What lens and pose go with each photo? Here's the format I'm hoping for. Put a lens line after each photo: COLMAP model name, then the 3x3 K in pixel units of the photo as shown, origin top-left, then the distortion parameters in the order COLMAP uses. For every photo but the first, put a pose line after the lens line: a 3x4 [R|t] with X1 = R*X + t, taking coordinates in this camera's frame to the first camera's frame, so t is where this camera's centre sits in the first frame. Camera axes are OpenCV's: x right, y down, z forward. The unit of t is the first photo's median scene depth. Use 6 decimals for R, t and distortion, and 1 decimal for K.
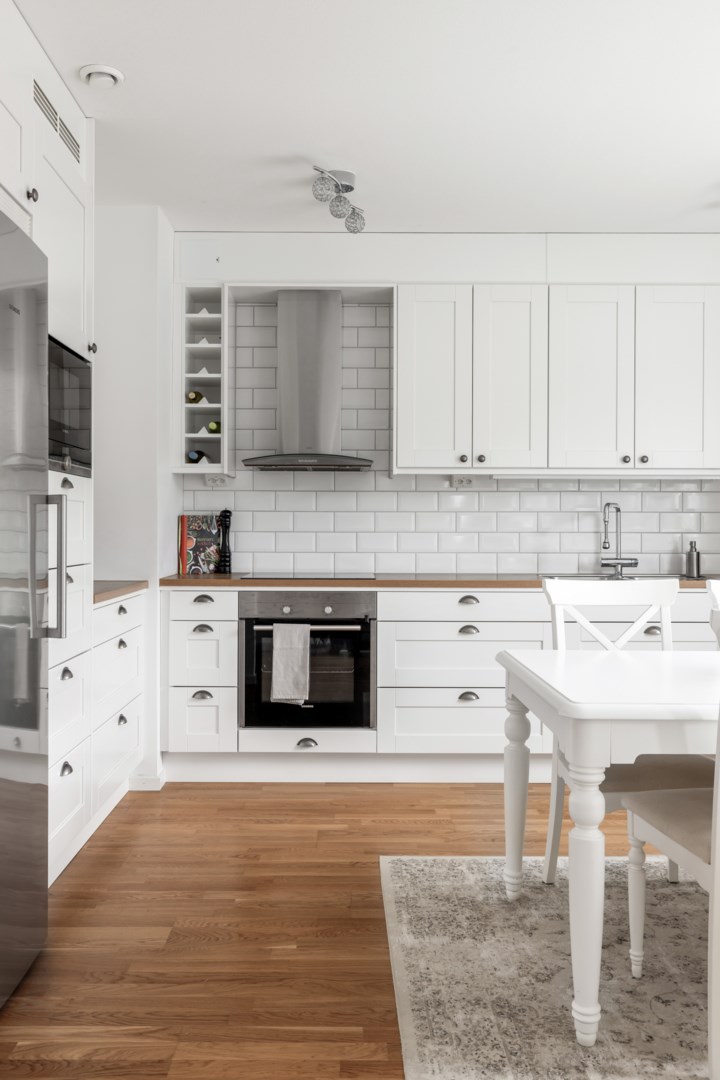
lens RADIAL K [[931.1, 0, 342.9], [0, 931.1, 535.4], [0, 0, 1]] dist [0.000664, 0.009884]
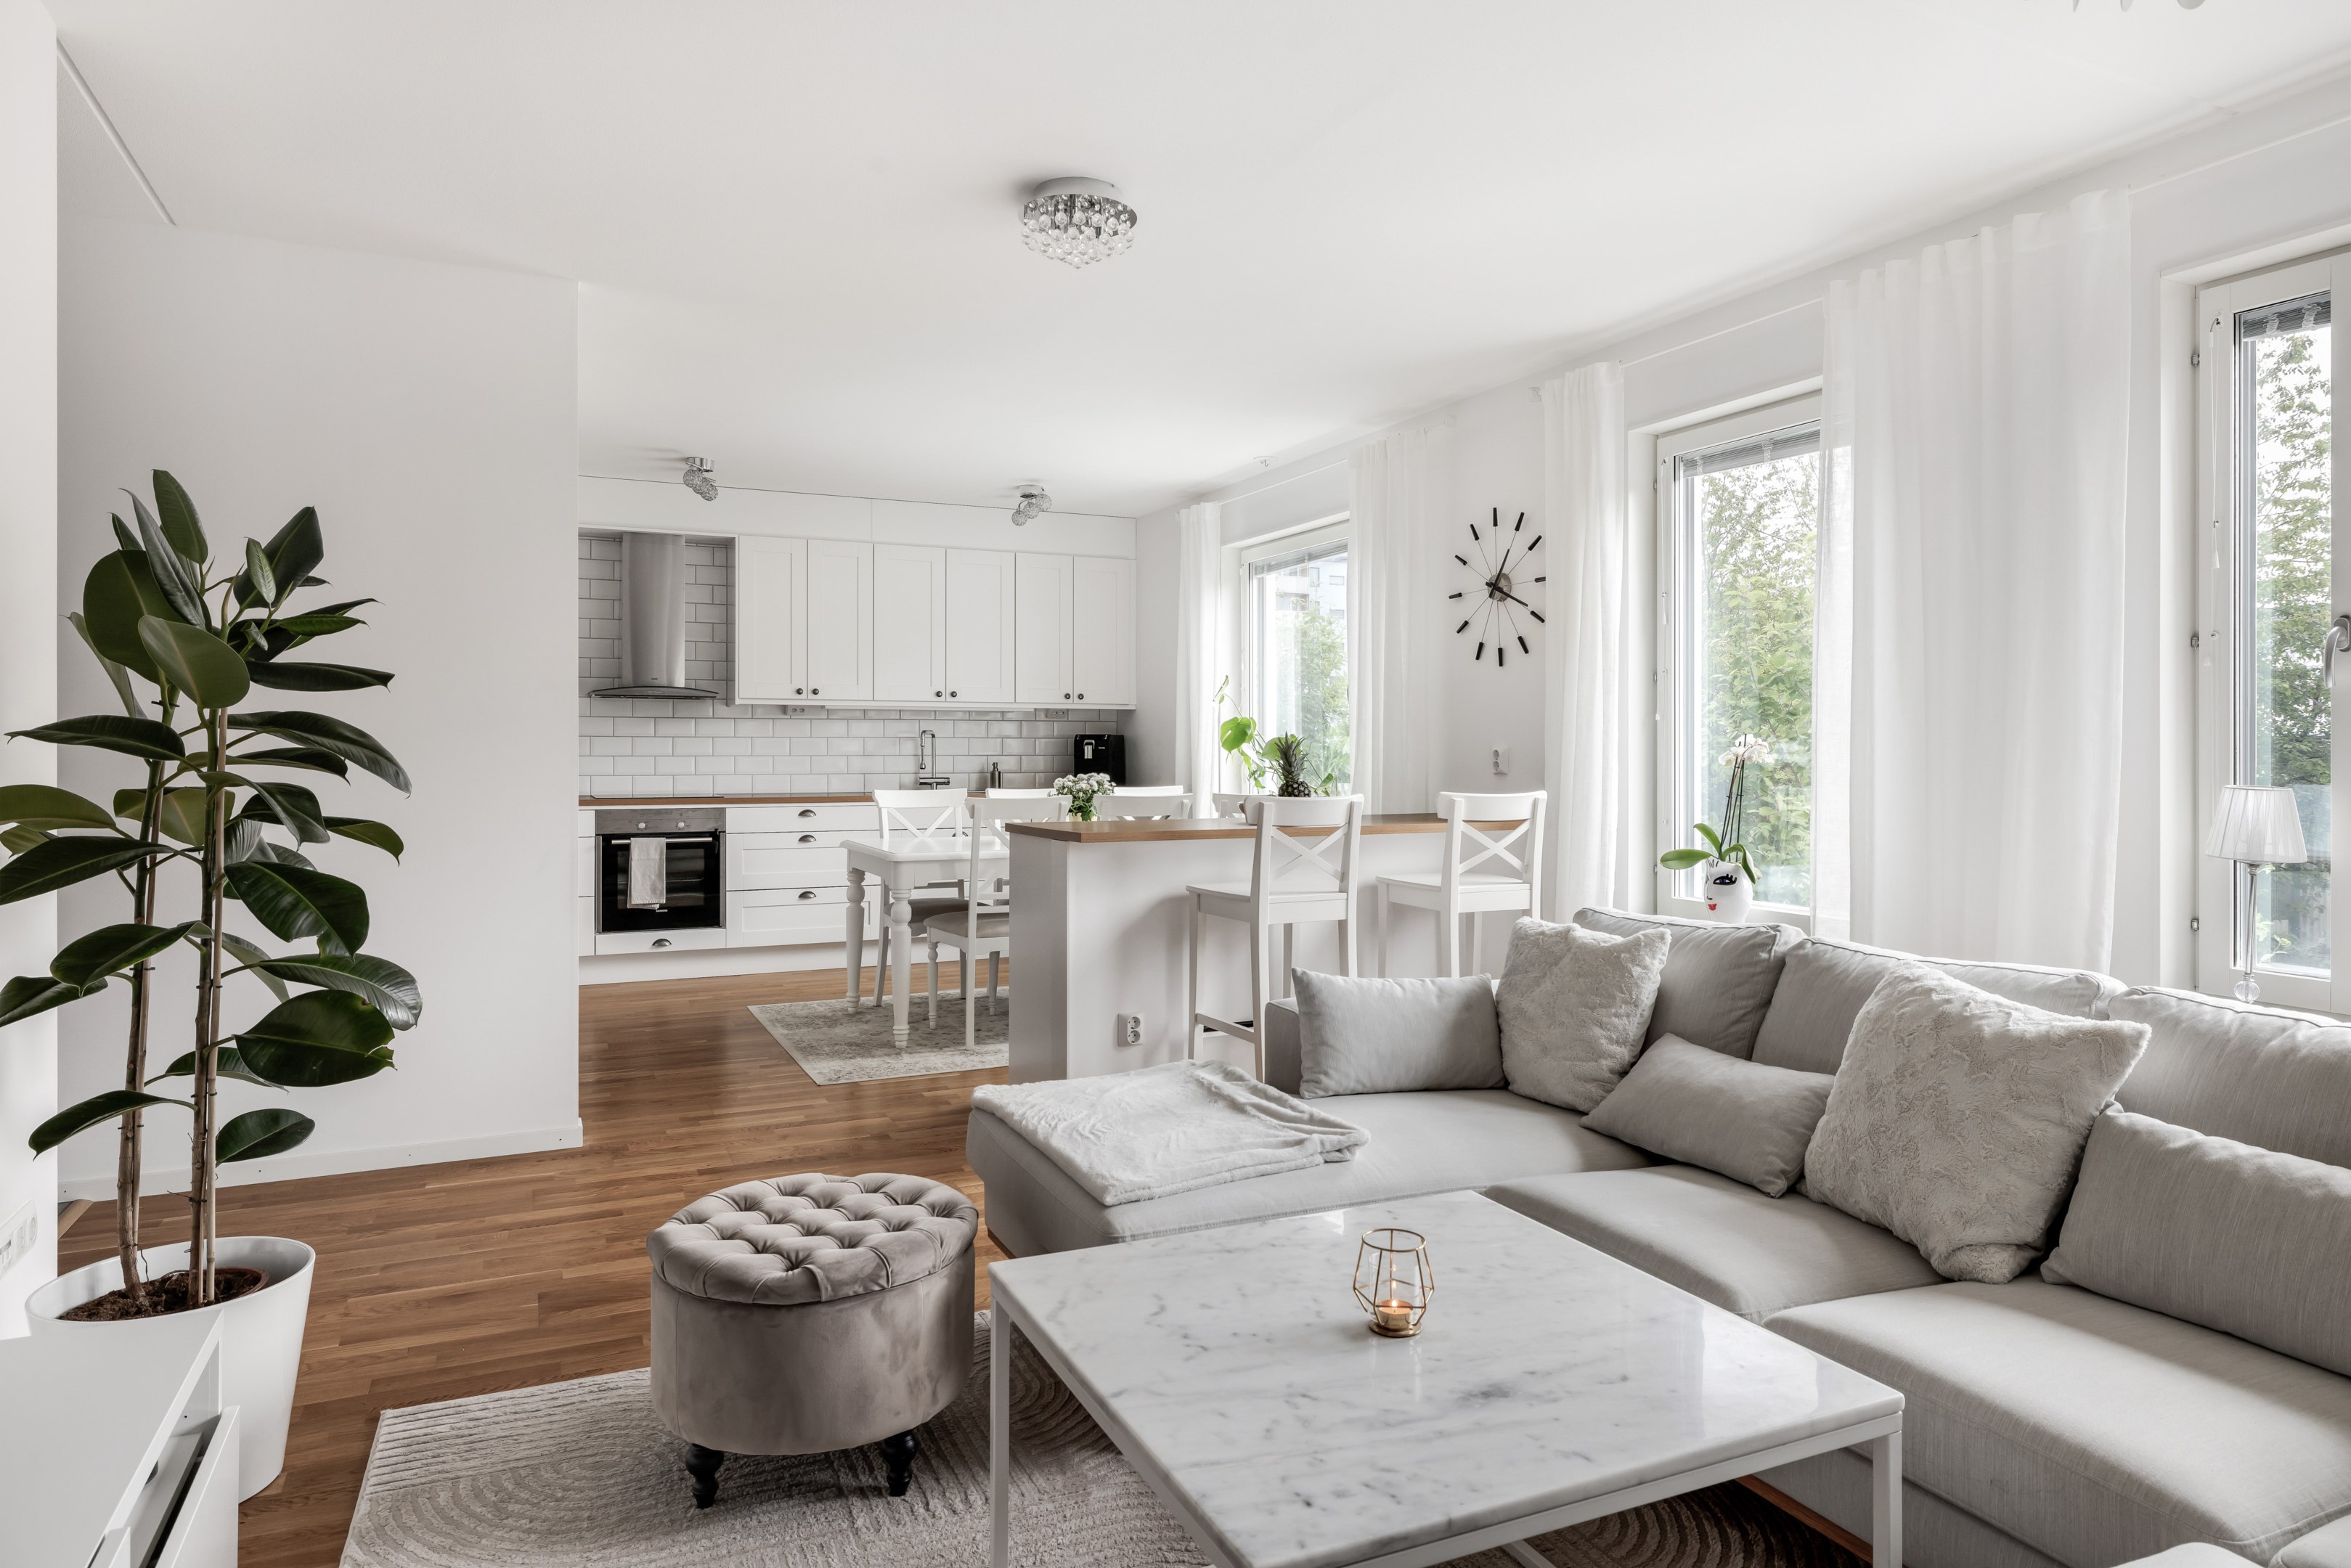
lens RADIAL K [[1420.0, 0, 1180.9], [0, 1420.0, 749.5], [0, 0, 1]] dist [-0.000225, 0.000210]
pose [[0.905768, -0.002118, 0.423768, -0.196765], [0.004437, 0.999980, -0.004487, -0.001316], [-0.423750, 0.005944, 0.905759, -0.824907]]
